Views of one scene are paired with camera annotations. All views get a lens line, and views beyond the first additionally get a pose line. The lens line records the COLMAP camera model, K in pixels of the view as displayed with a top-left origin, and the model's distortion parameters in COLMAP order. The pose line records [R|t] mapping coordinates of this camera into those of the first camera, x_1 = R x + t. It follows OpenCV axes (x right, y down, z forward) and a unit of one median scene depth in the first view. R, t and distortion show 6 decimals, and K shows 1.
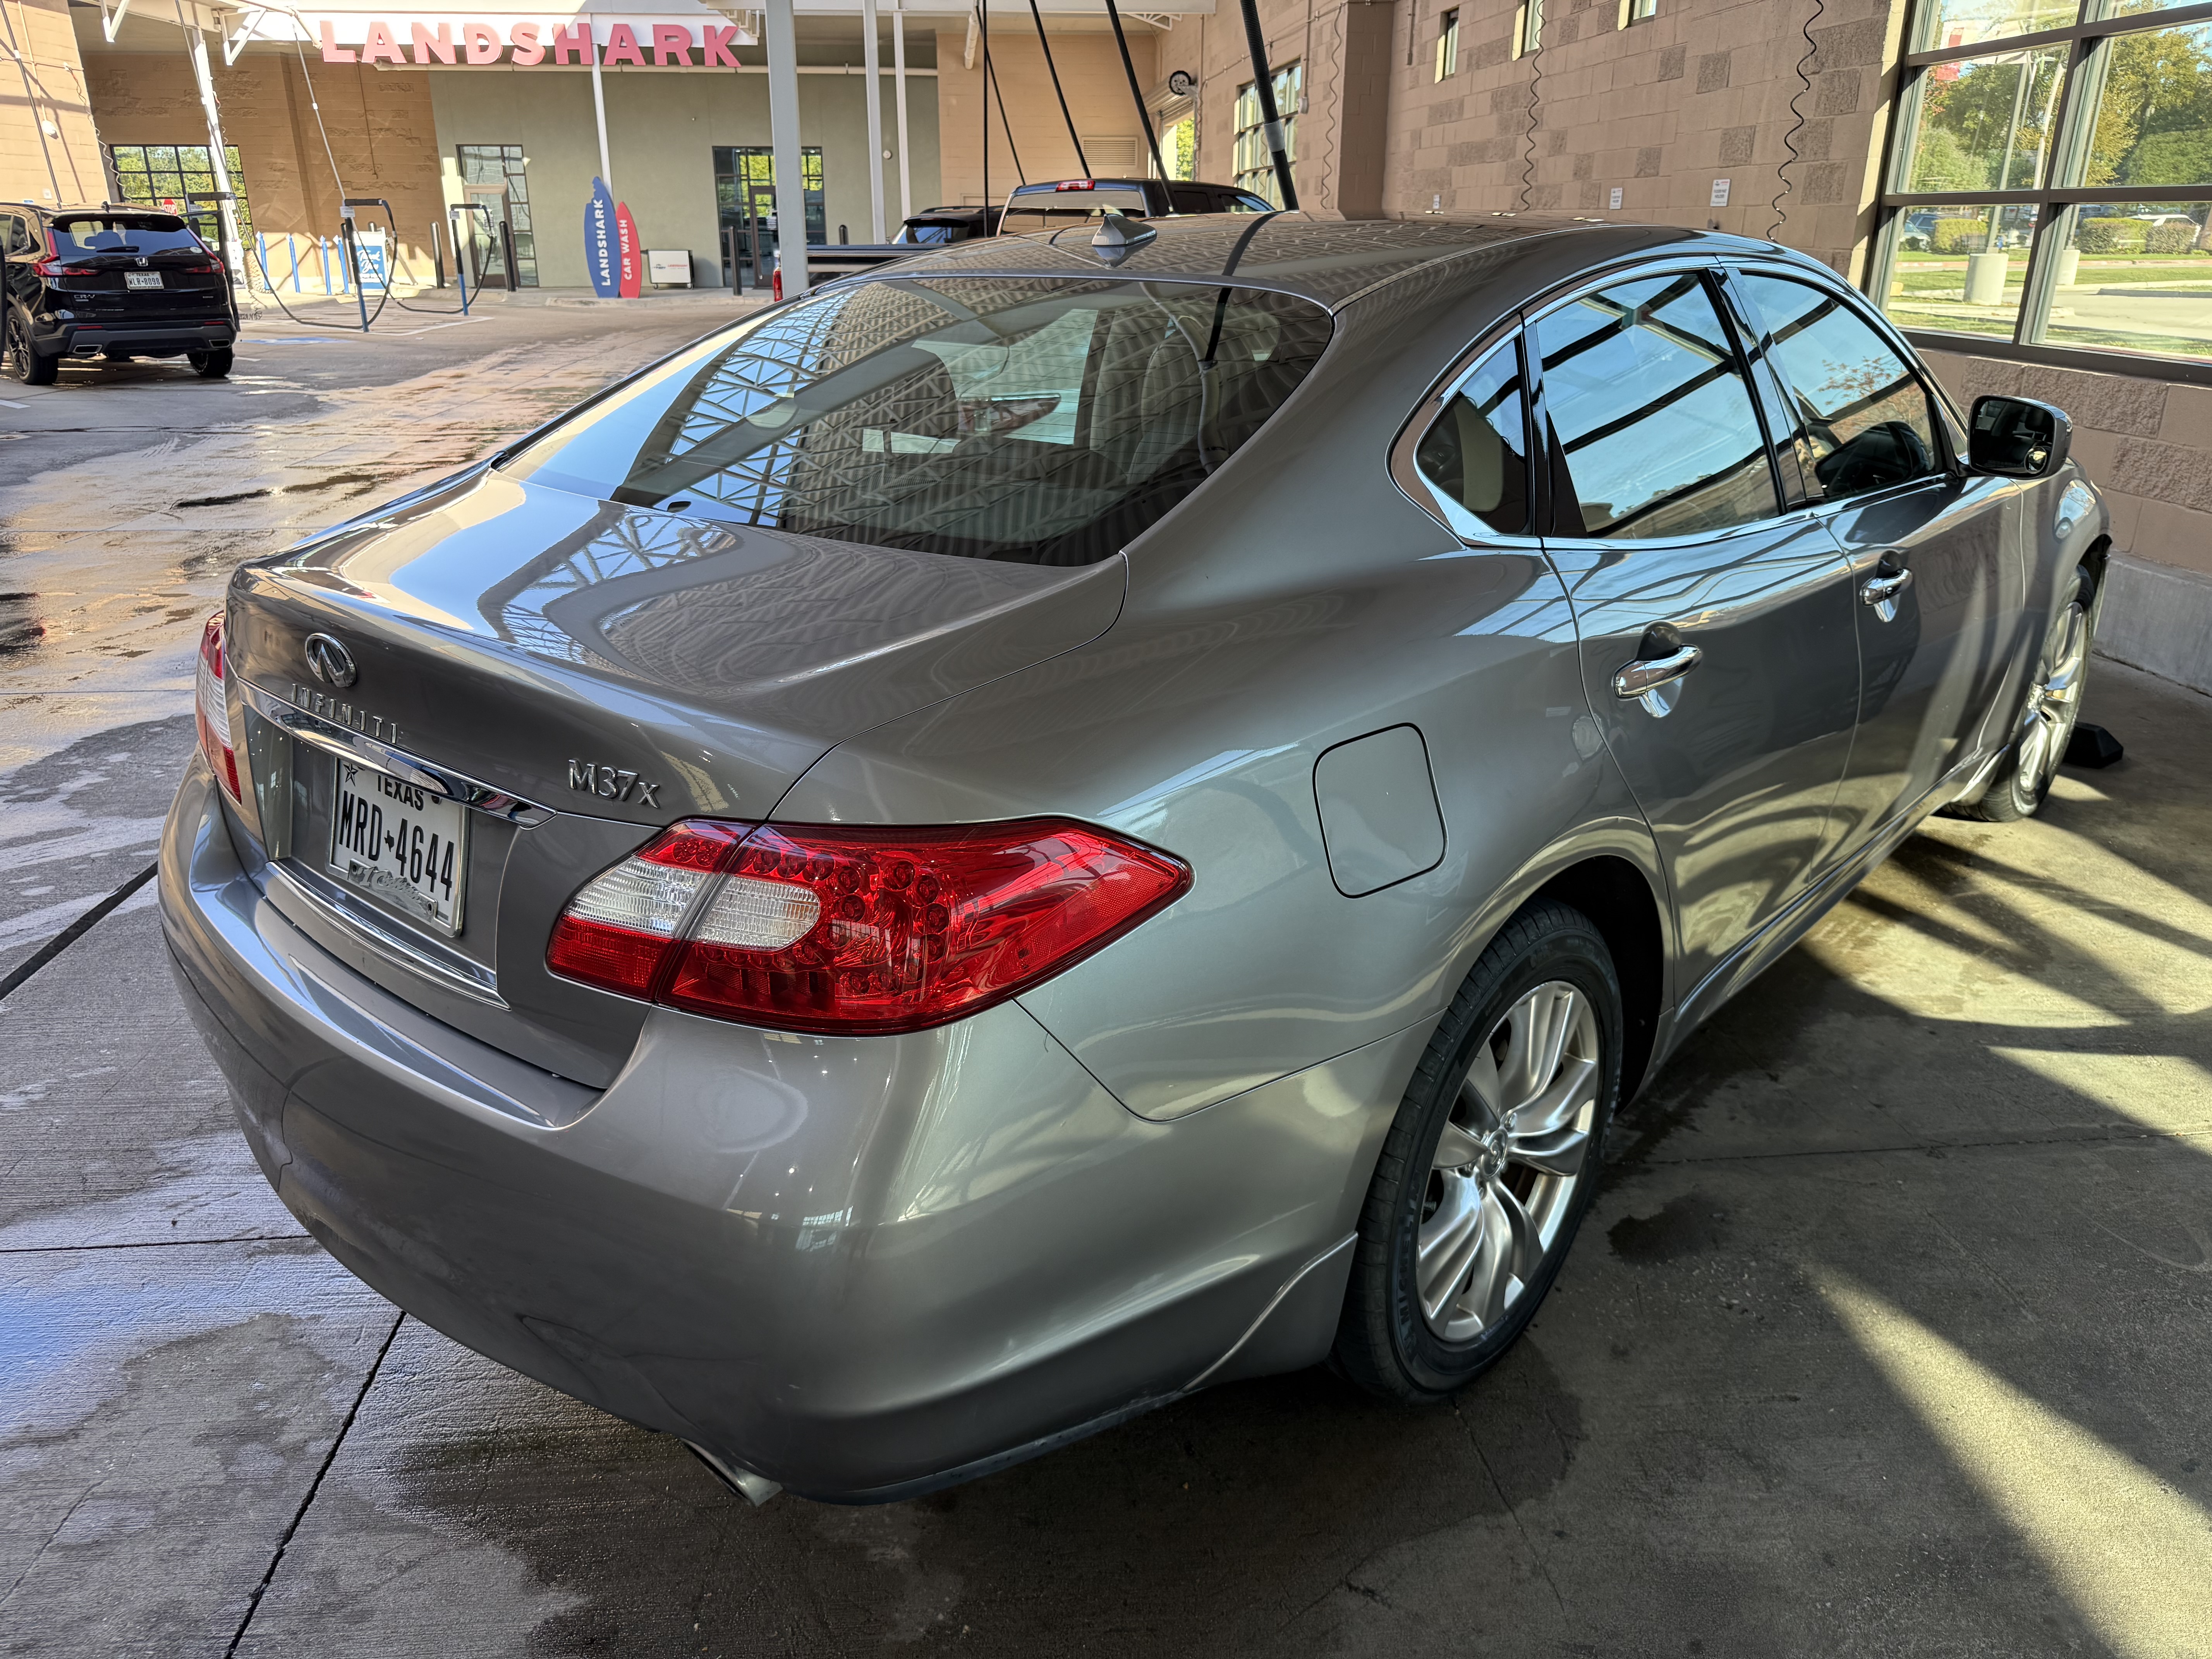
lens RADIAL K [[1578.1, 0, 1112.1], [0, 1578.1, 822.9], [0, 0, 1]] dist [0.000619, -0.002990]
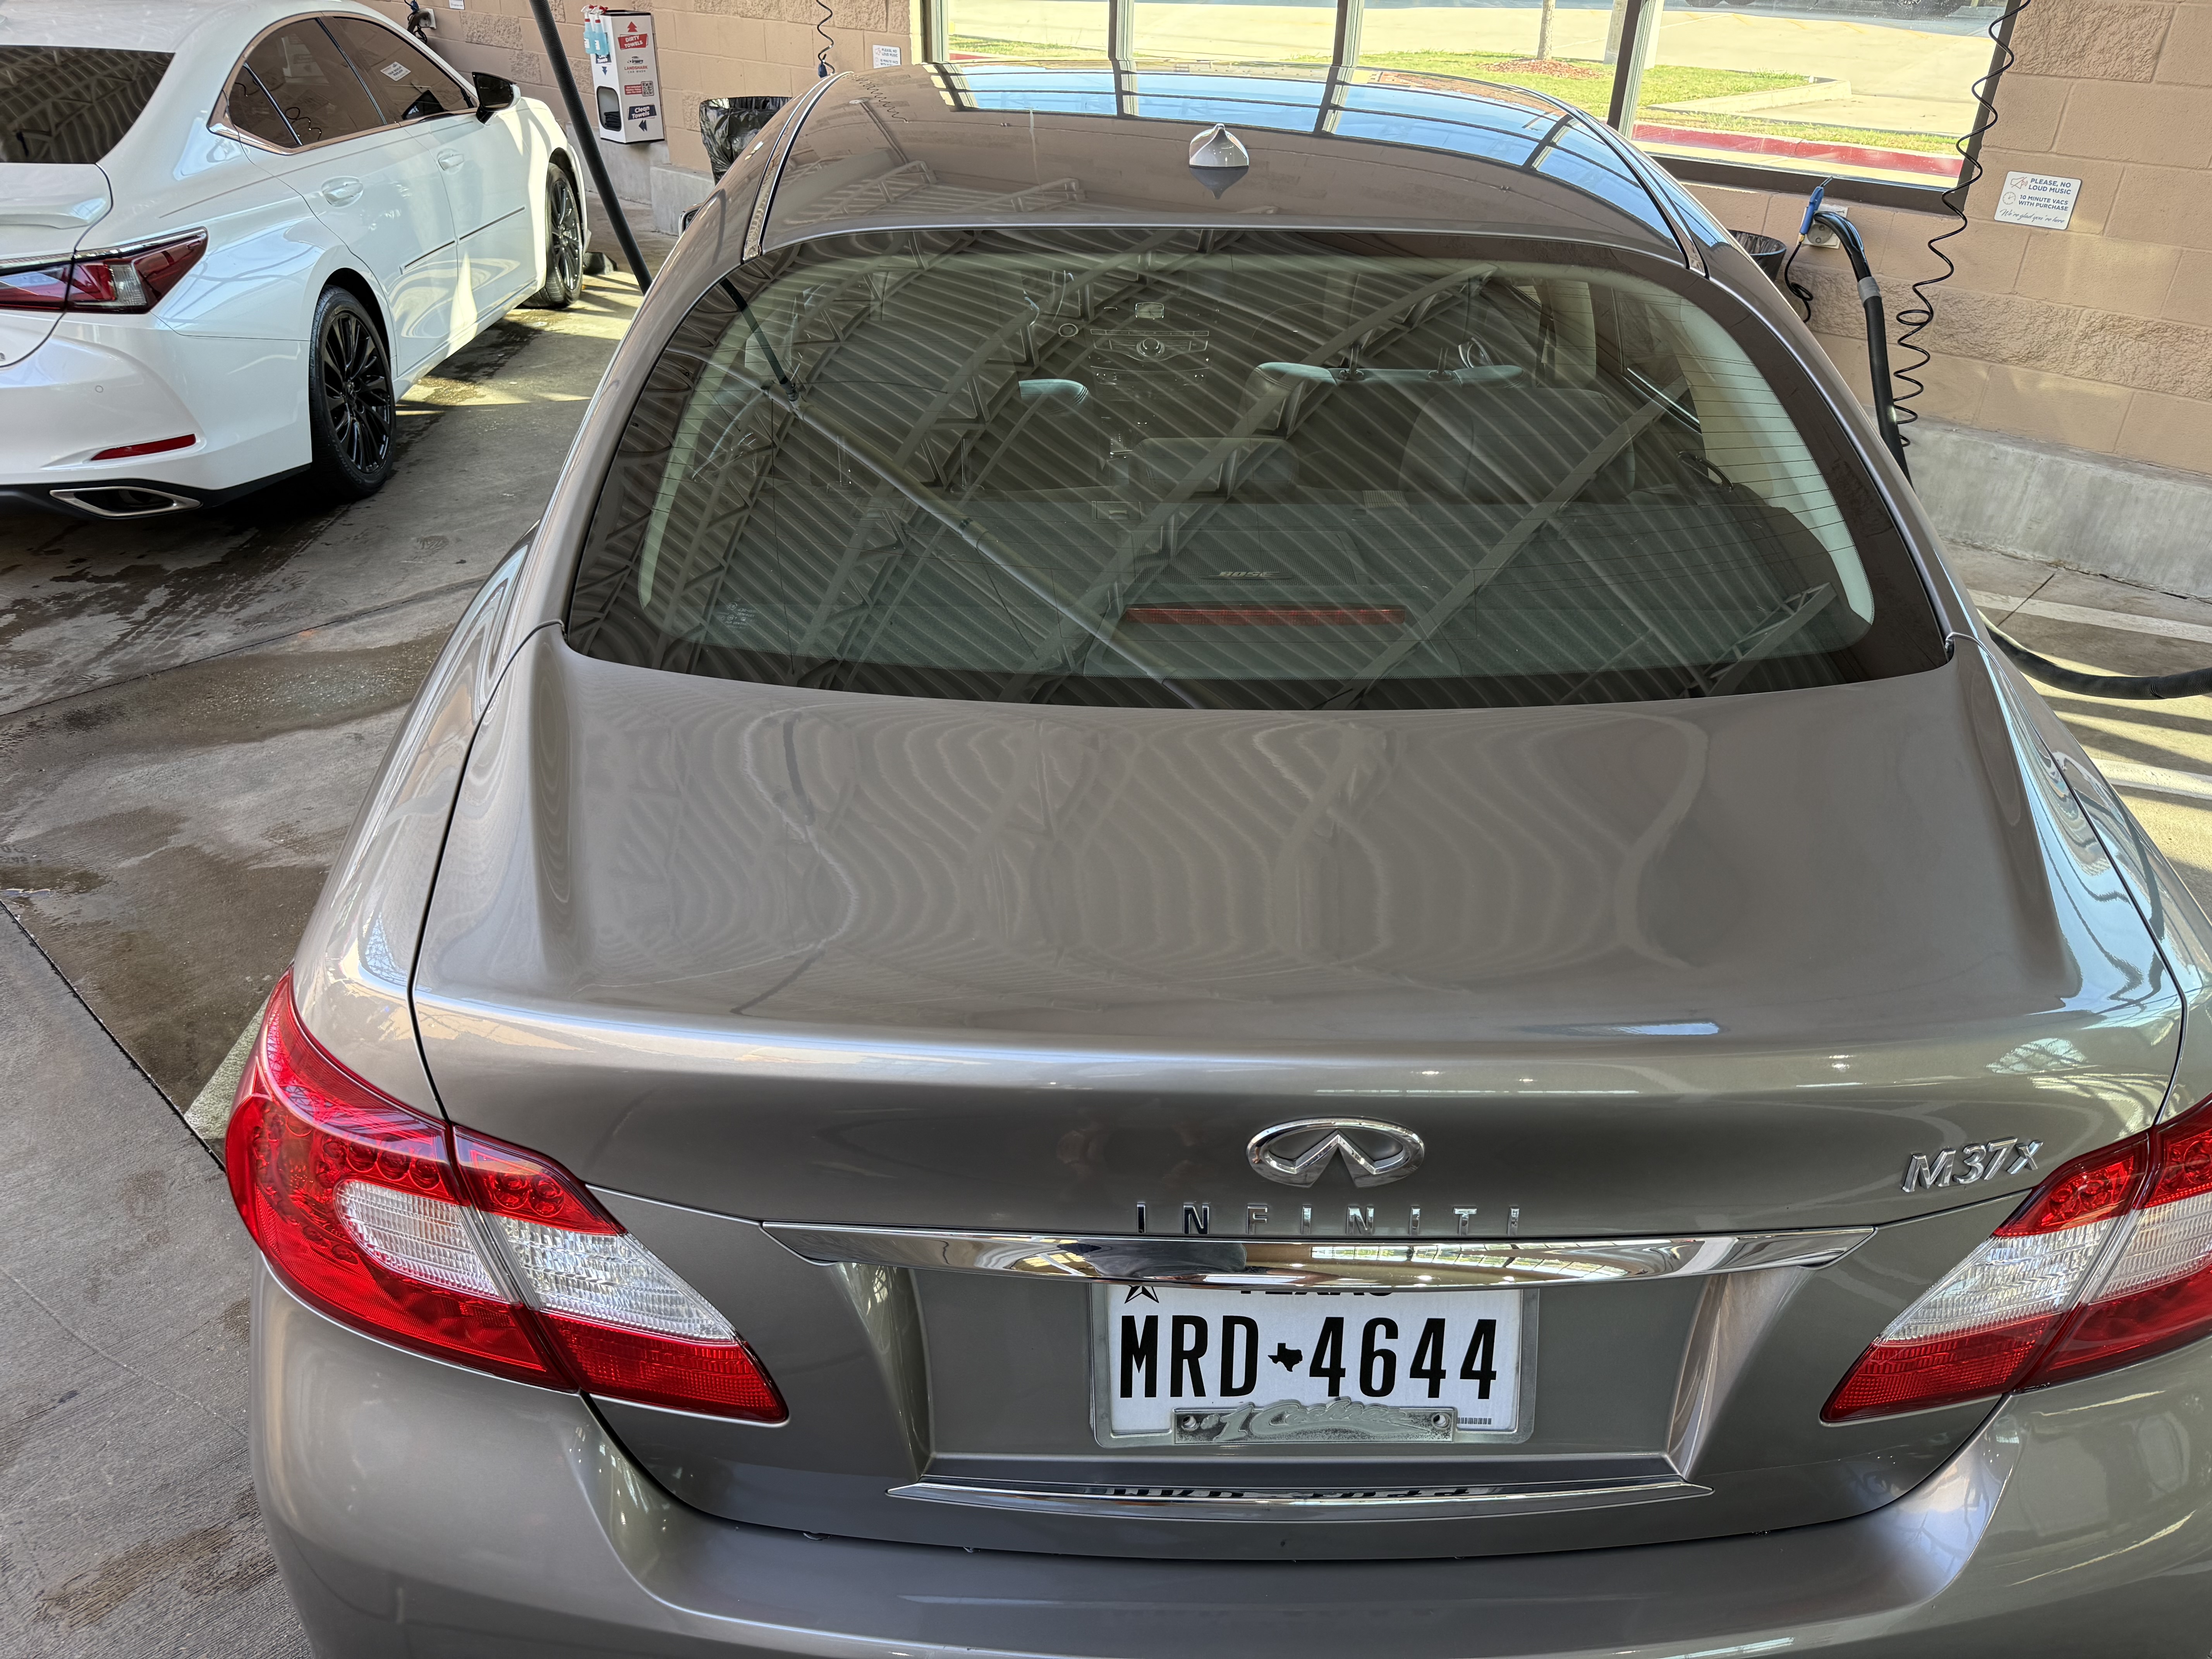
lens RADIAL K [[1578.1, 0, 1112.1], [0, 1578.1, 822.9], [0, 0, 1]] dist [0.000619, -0.002990]
pose [[0.741959, -0.320130, 0.589079, -0.109549], [0.215457, 0.945883, 0.242659, -0.048380], [-0.634882, -0.053122, 0.770780, 0.076757]]
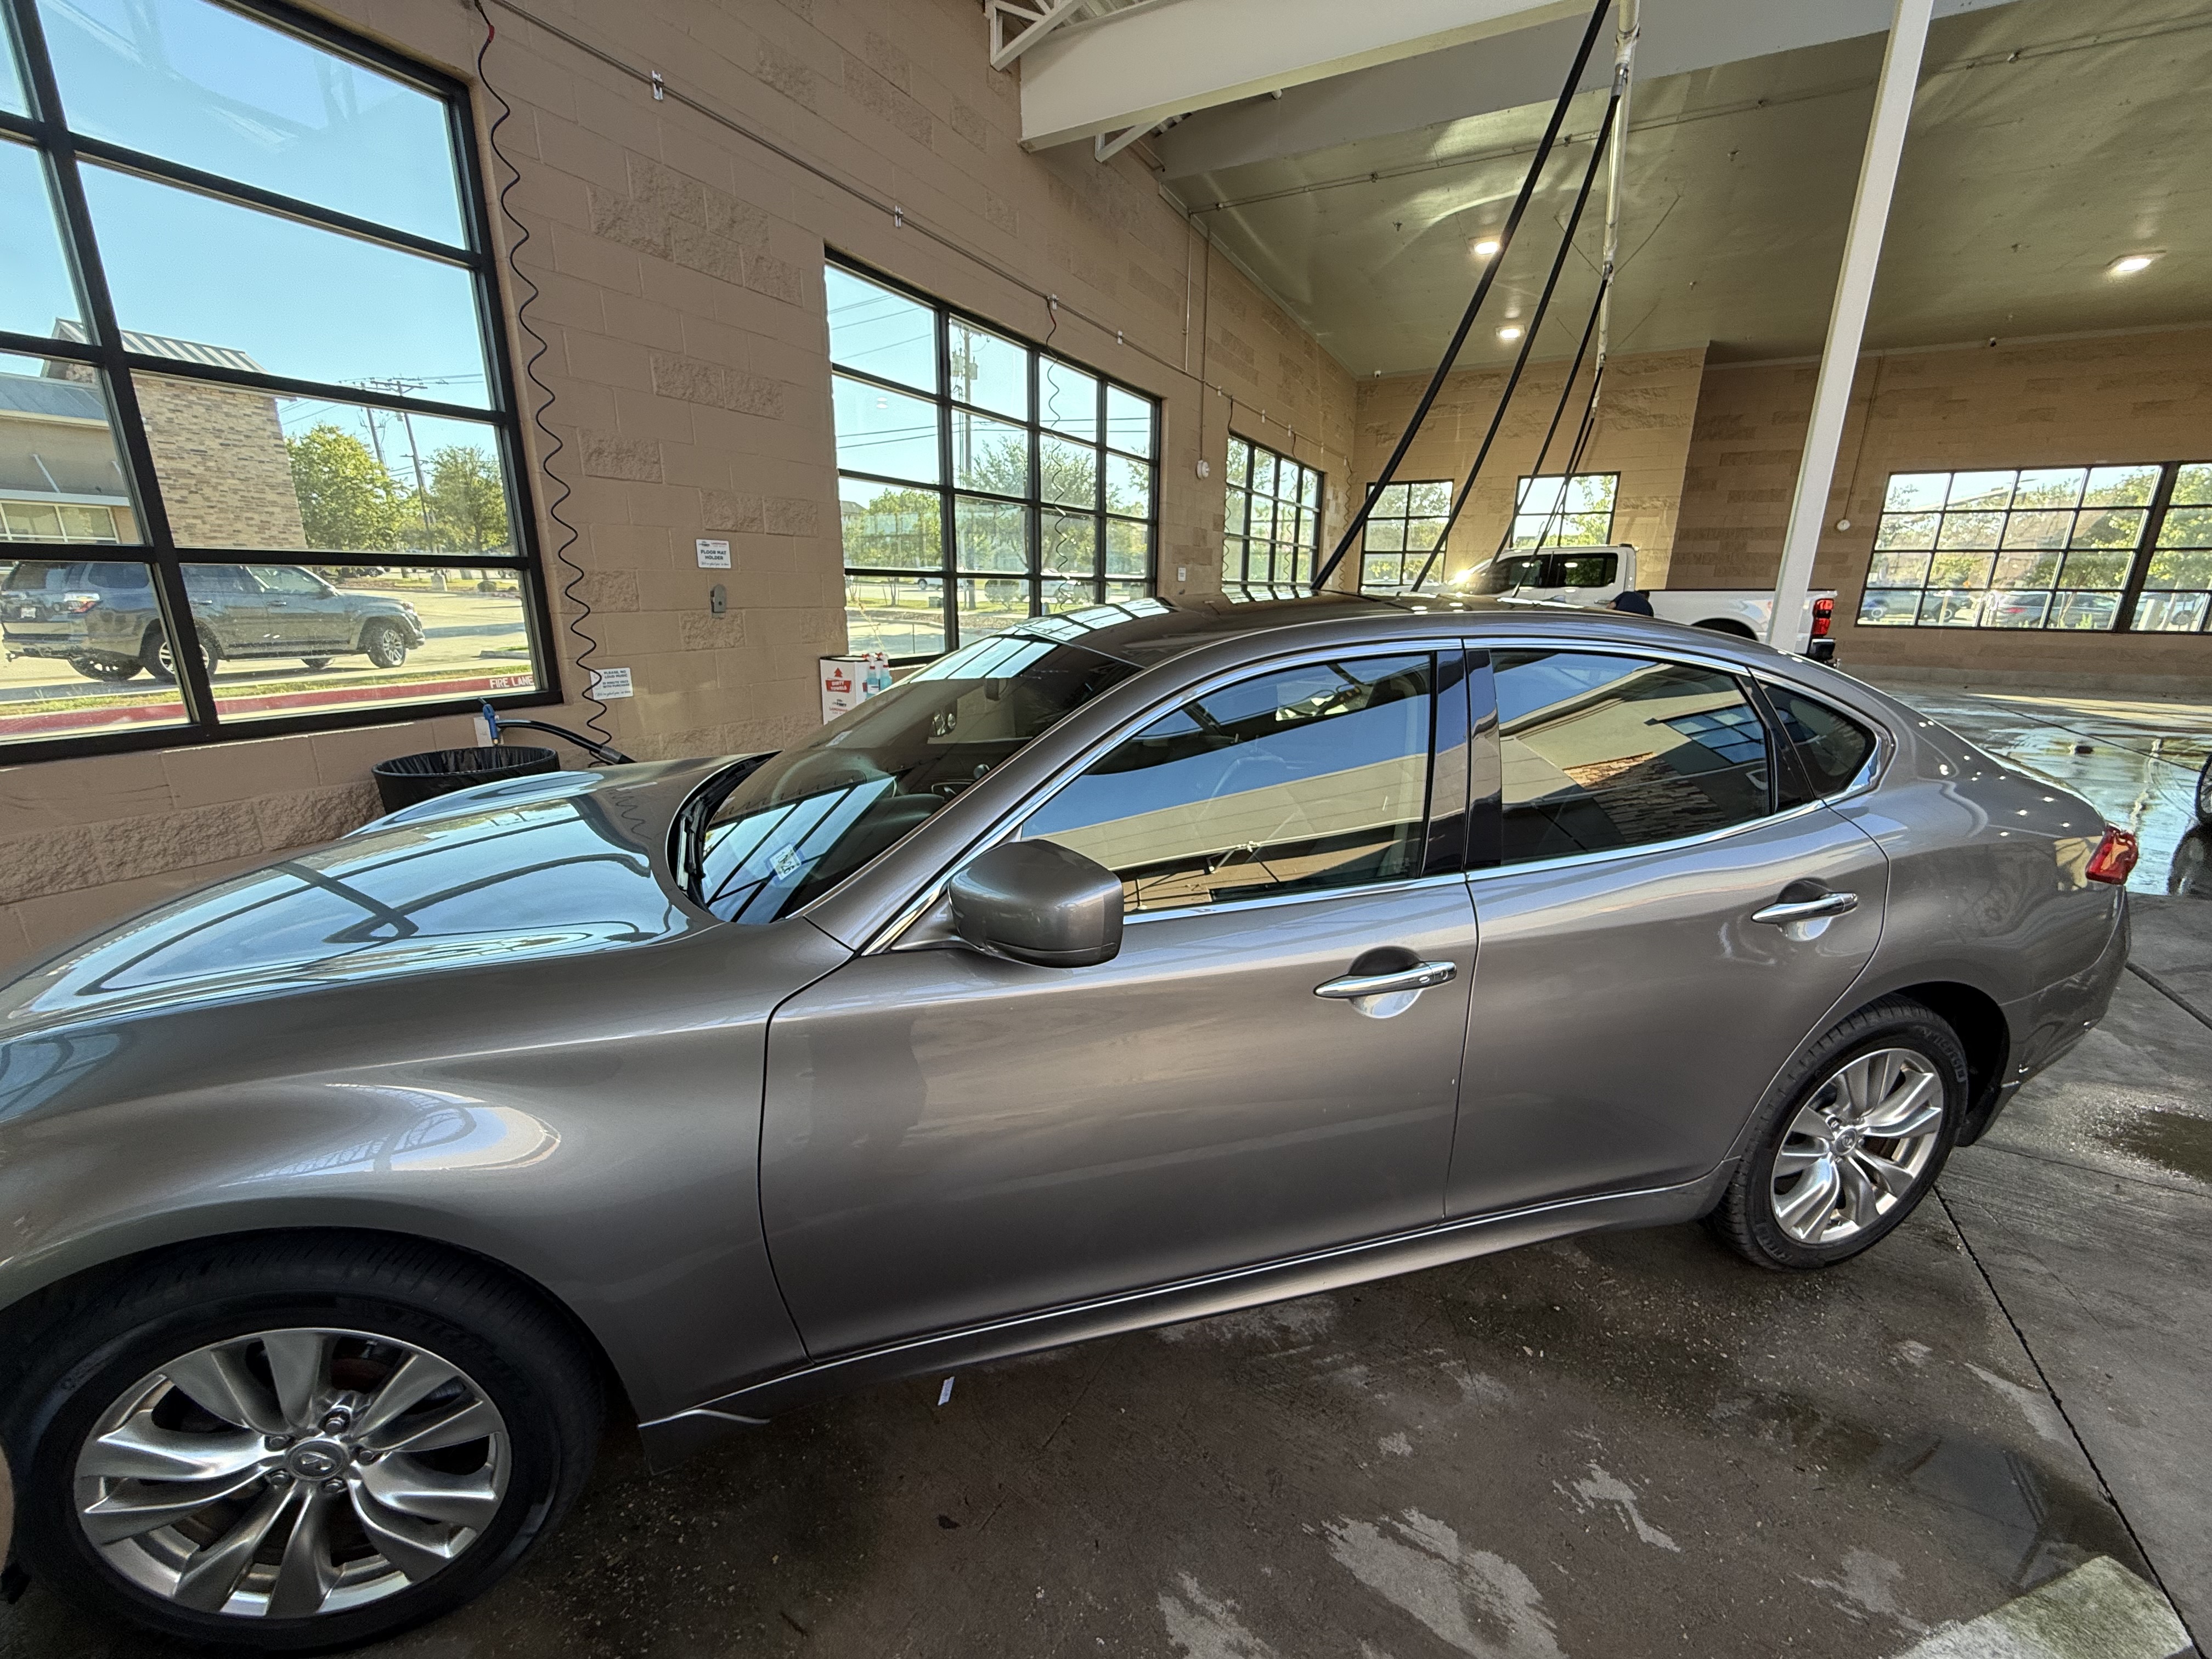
lens RADIAL K [[887.5, 0, 1102.1], [0, 887.5, 826.7], [0, 0, 1]] dist [0.001402, 0.000297]
pose [[-0.834047, -0.151386, 0.530517, -0.023877], [0.190030, 0.823937, 0.533869, -0.149405], [-0.517933, 0.546086, -0.658434, 0.386045]]
